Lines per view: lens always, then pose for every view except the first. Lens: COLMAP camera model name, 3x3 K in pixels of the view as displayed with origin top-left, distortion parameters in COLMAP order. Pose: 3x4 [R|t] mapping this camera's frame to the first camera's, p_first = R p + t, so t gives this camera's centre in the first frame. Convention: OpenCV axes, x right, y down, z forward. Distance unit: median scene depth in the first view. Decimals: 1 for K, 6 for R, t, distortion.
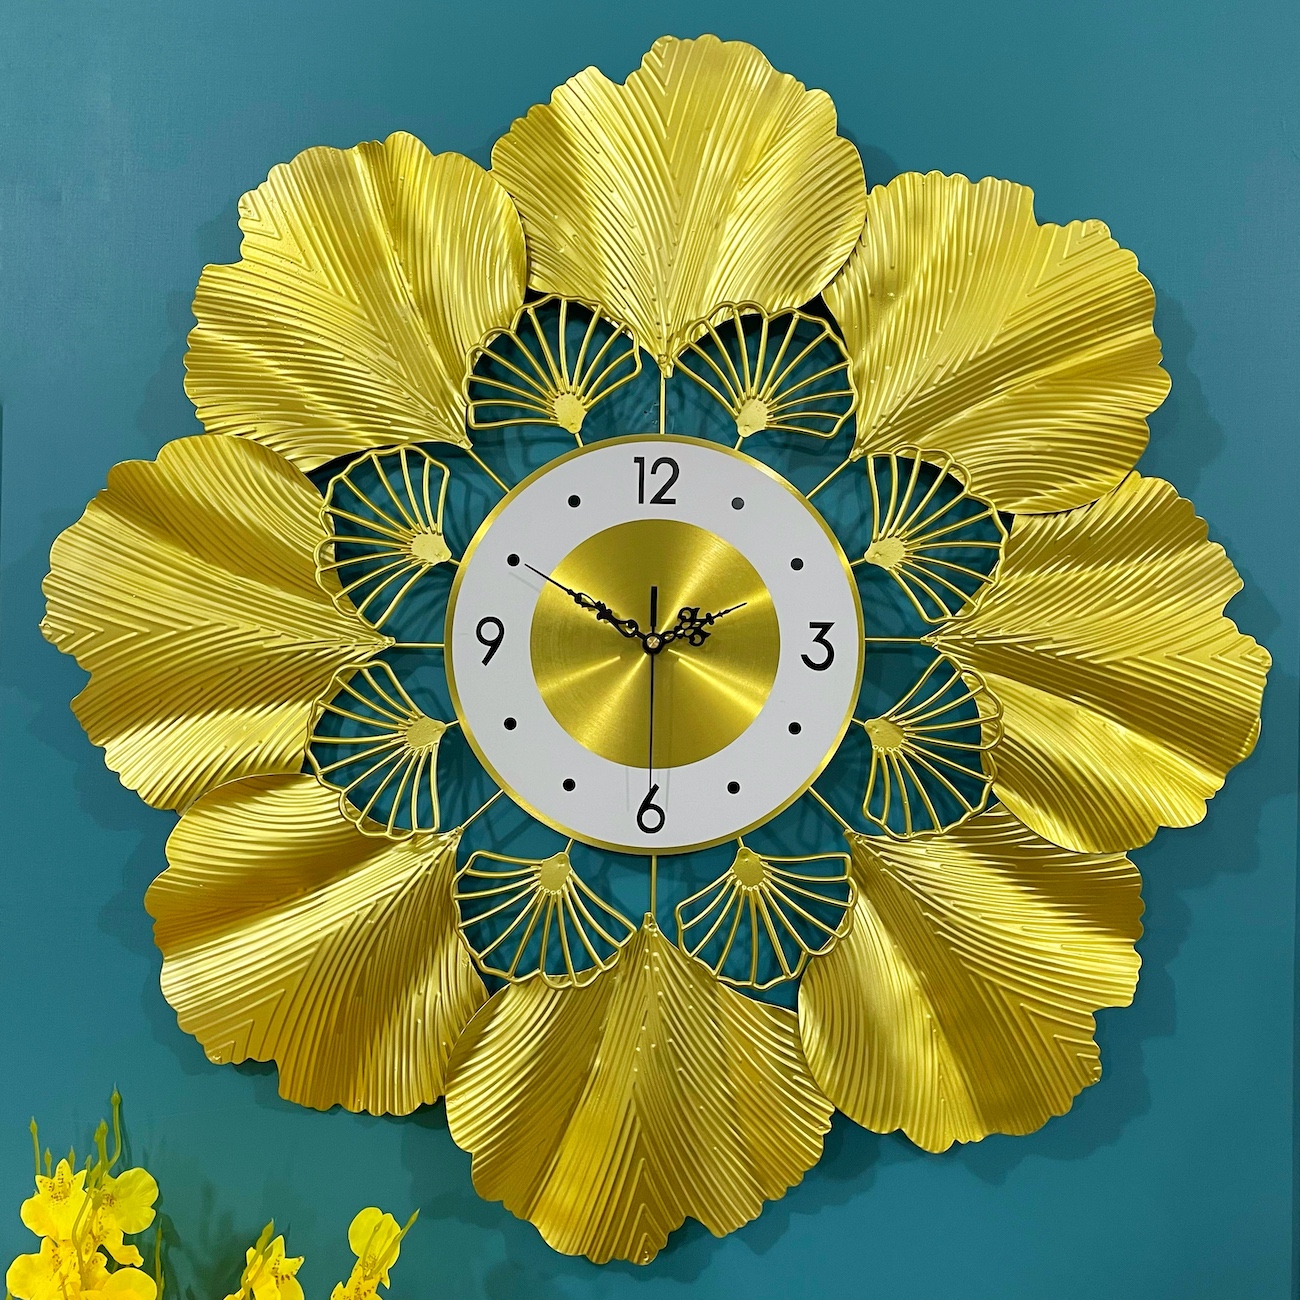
lens RADIAL K [[1315.9, 0, 642.0], [0, 1315.9, 659.5], [0, 0, 1]] dist [0.053141, 0.000000]
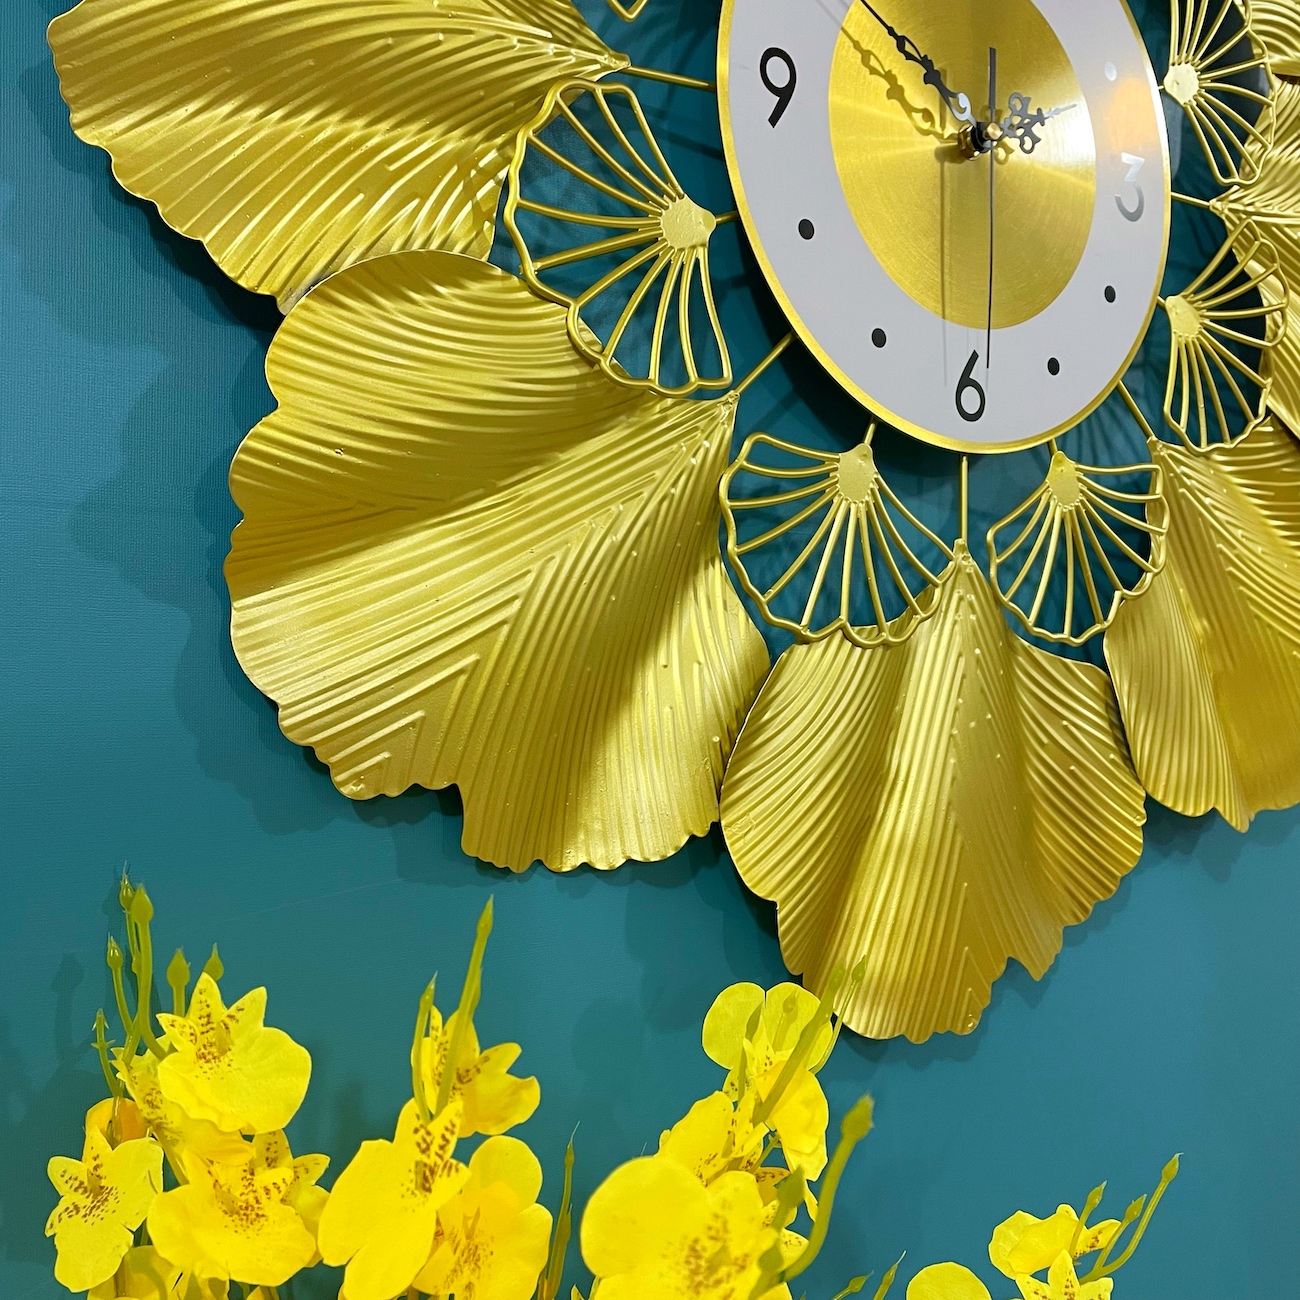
lens RADIAL K [[1315.9, 0, 637.2], [0, 1315.9, 671.9], [0, 0, 1]] dist [0.053141, 0.000000]
pose [[0.830704, -0.015360, 0.556503, -0.525890], [0.001450, 0.999676, 0.025428, 0.245270], [-0.556713, -0.020317, 0.830457, 0.517768]]
